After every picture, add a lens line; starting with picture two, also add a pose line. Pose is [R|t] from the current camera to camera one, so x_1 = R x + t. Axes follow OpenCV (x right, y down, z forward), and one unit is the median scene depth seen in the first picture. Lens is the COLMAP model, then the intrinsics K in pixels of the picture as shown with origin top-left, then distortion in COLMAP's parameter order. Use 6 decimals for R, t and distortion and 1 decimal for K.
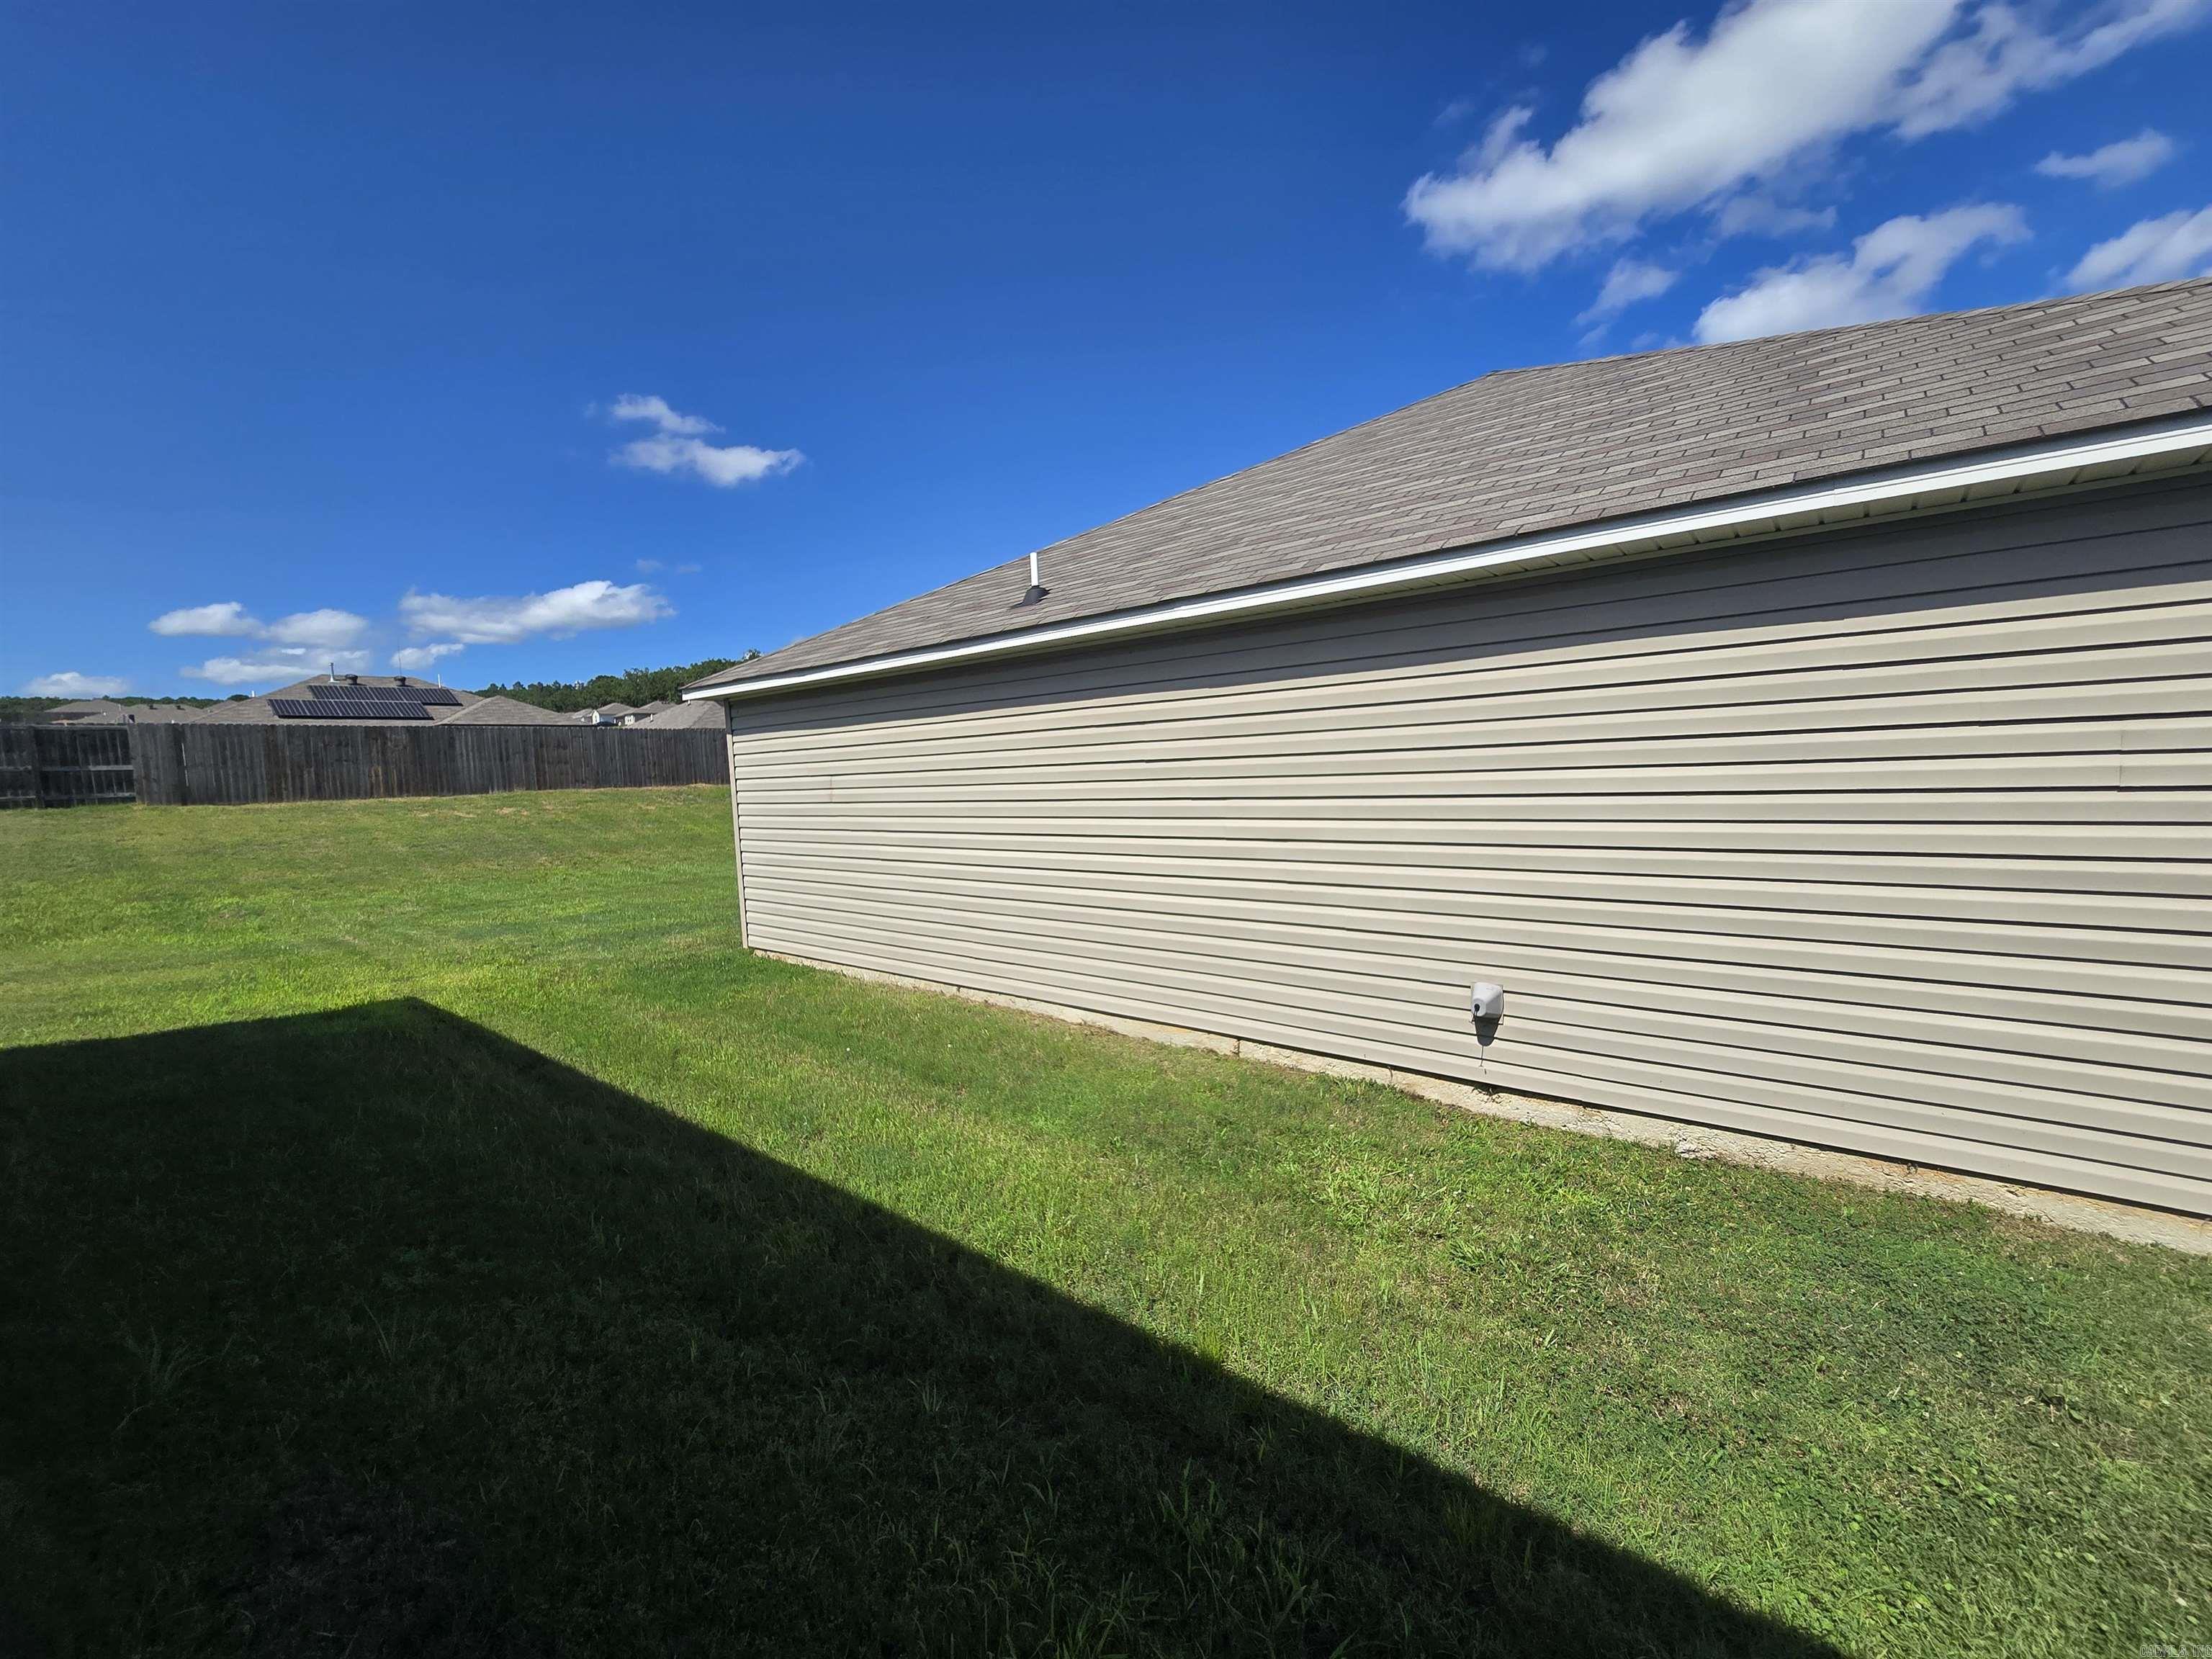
lens RADIAL K [[917.9, 0, 1084.9], [0, 917.9, 836.5], [0, 0, 1]] dist [-0.022647, 0.013139]
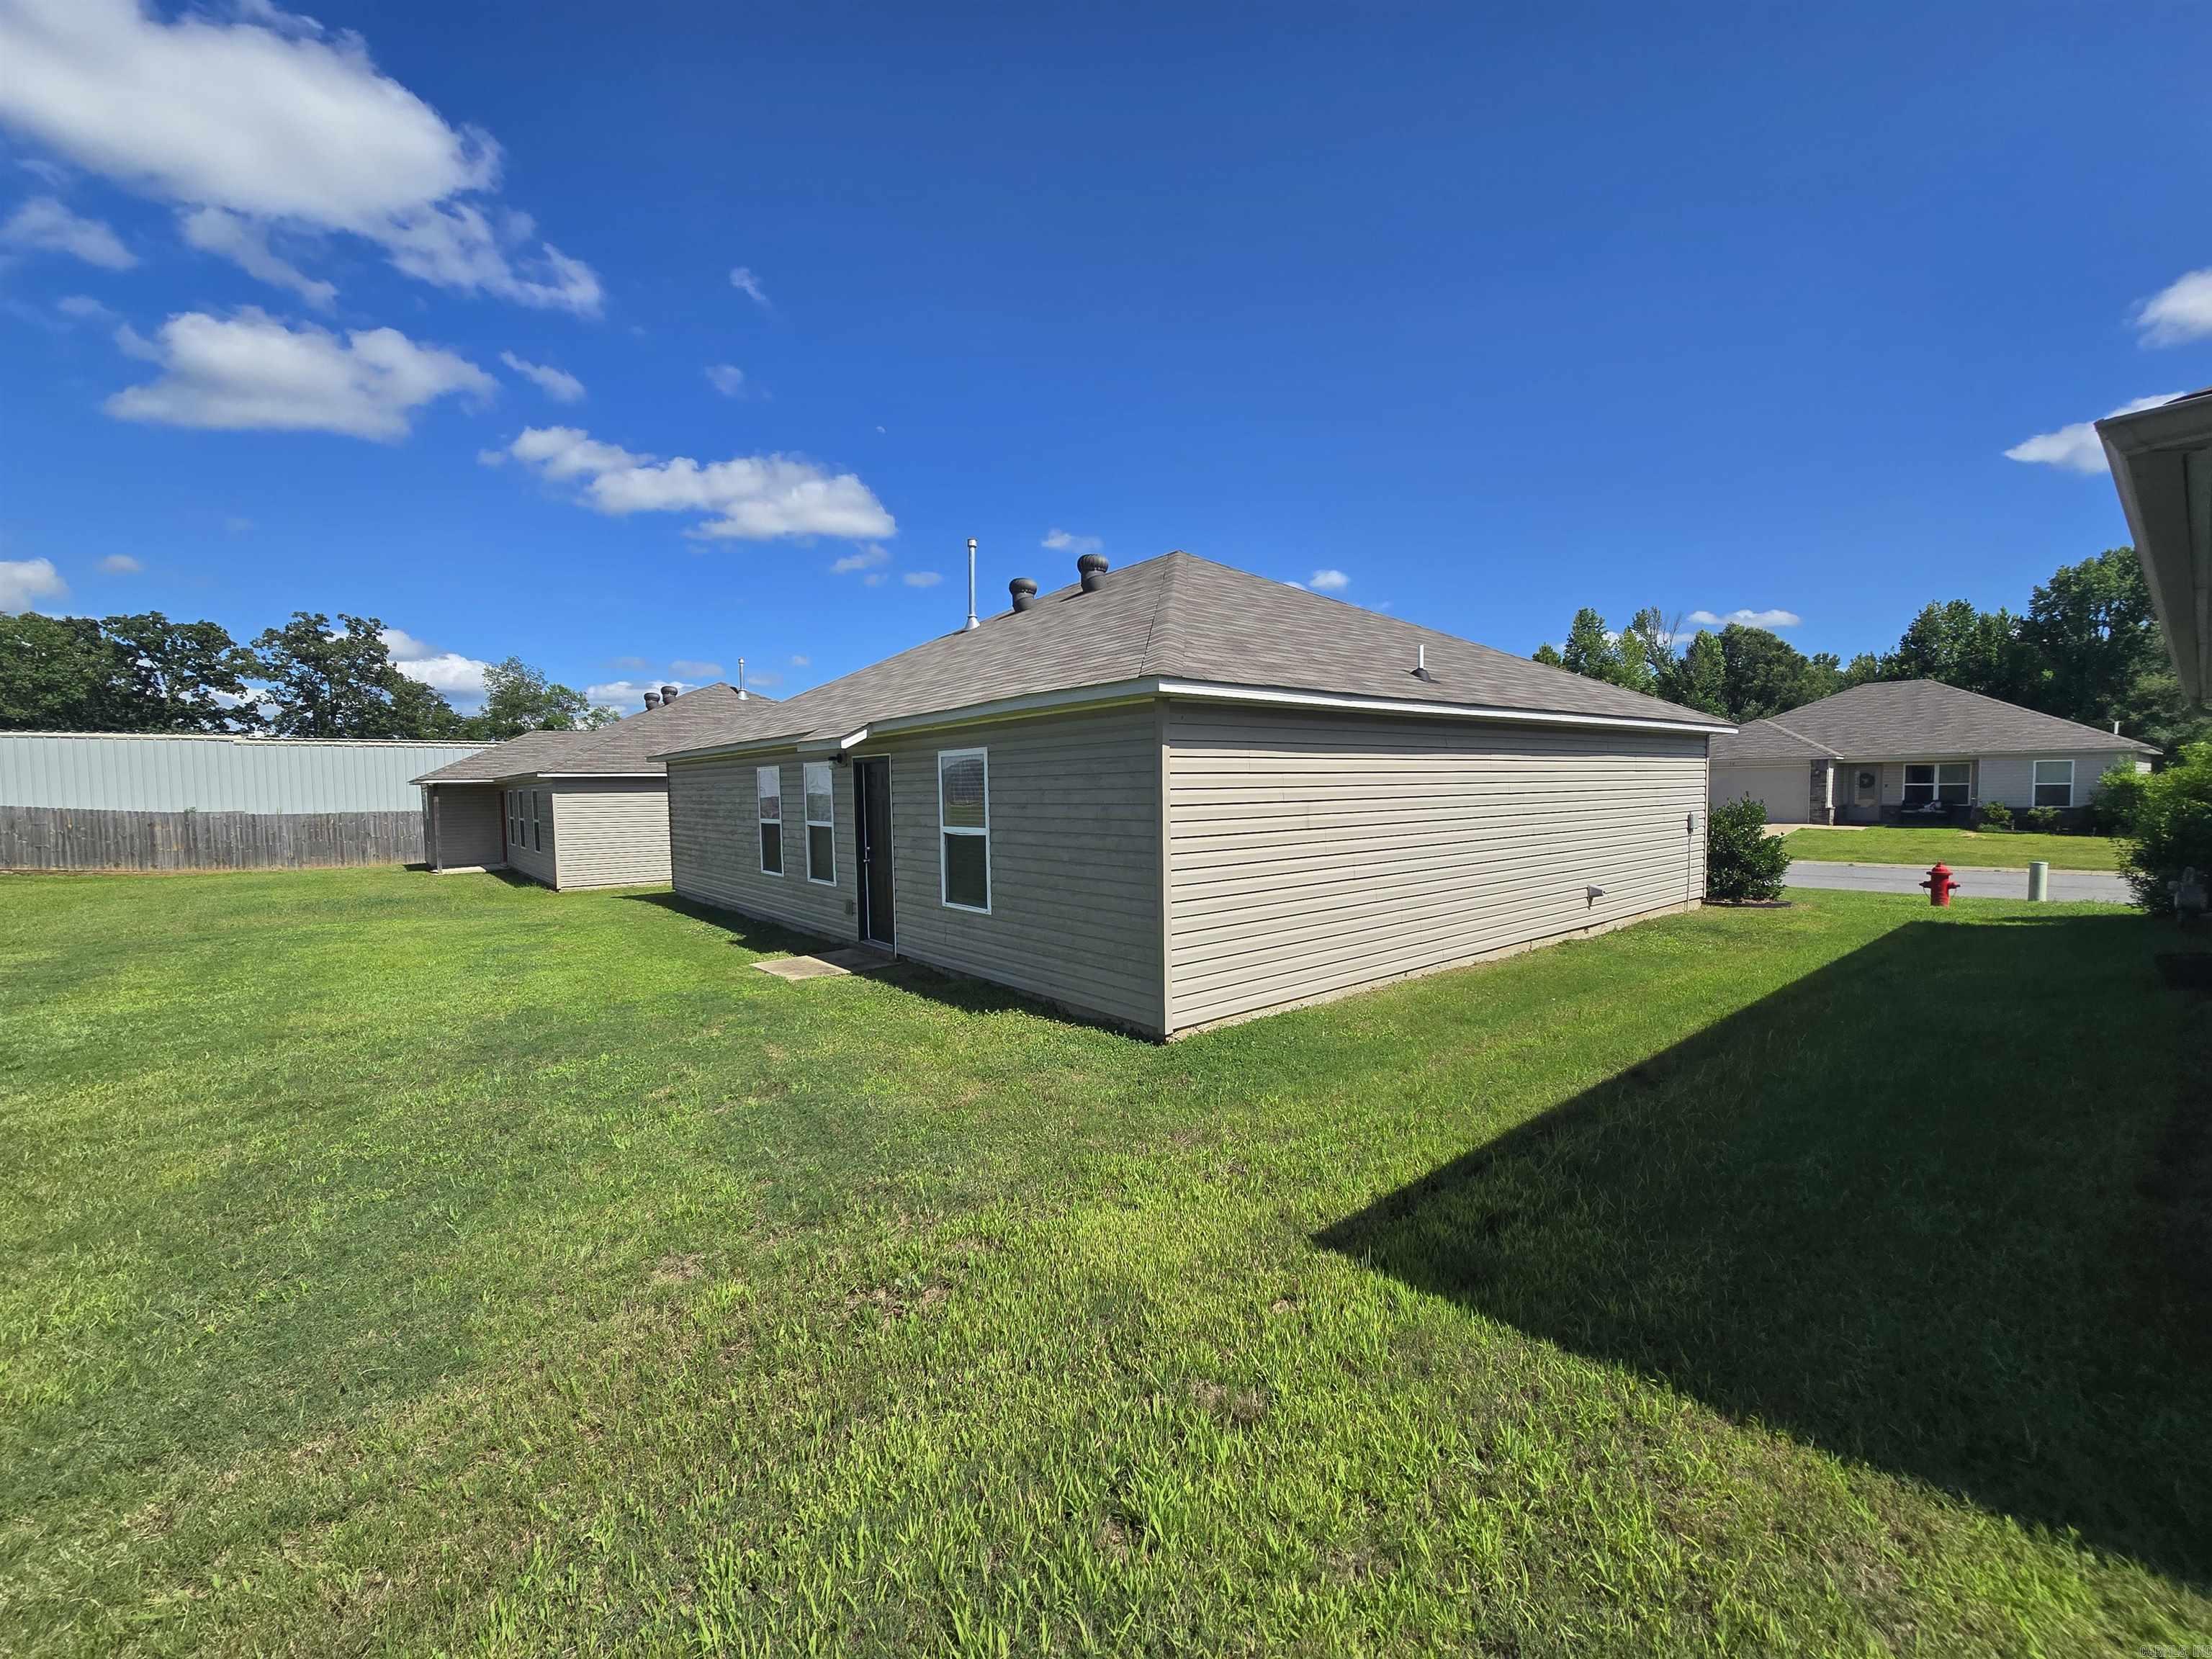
lens RADIAL K [[890.6, 0, 1103.6], [0, 890.6, 828.3], [0, 0, 1]] dist [-0.000470, 0.000199]
pose [[0.187135, -0.005849, 0.982317, -0.460751], [0.083837, 0.996429, -0.010038, -0.017216], [-0.978750, 0.084233, 0.186958, 0.383030]]
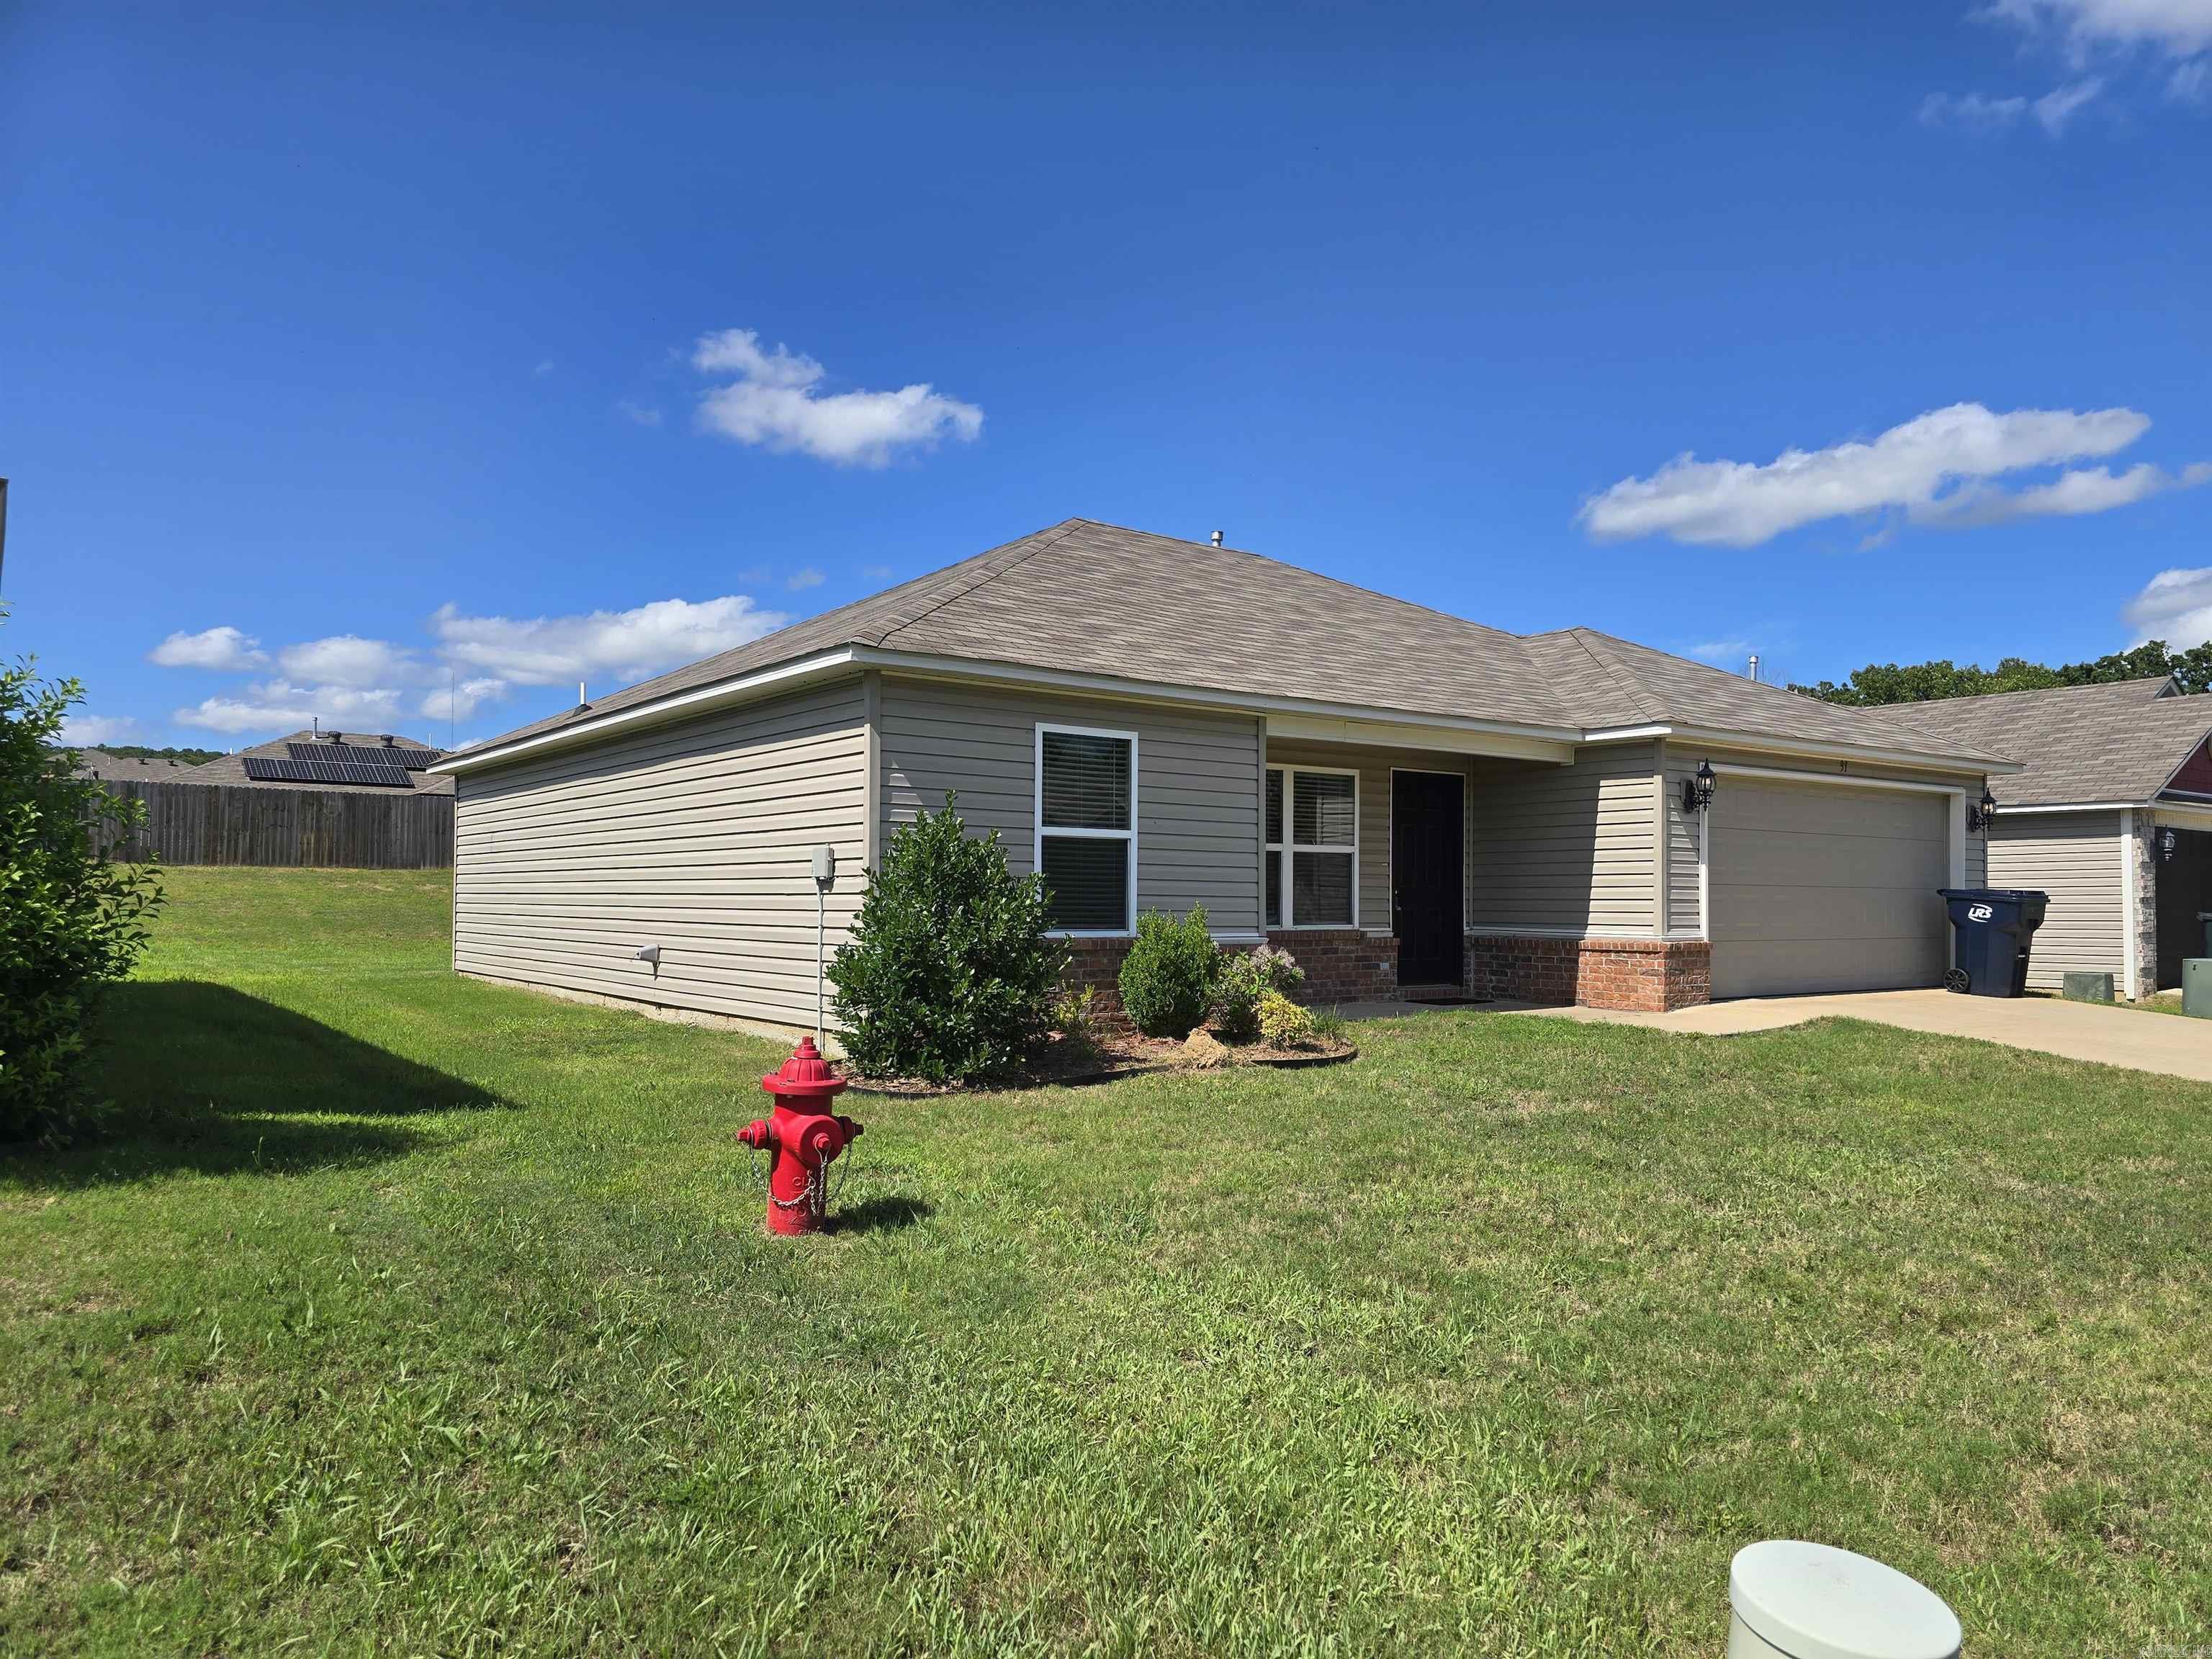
lens RADIAL K [[1559.2, 0, 1095.9], [0, 1559.2, 835.5], [0, 0, 1]] dist [0.045835, -0.048193]
pose [[0.968992, 0.034751, -0.244637, 0.460206], [-0.062567, 0.992303, -0.106867, 0.054221], [0.239040, 0.118859, 0.963708, -0.416690]]
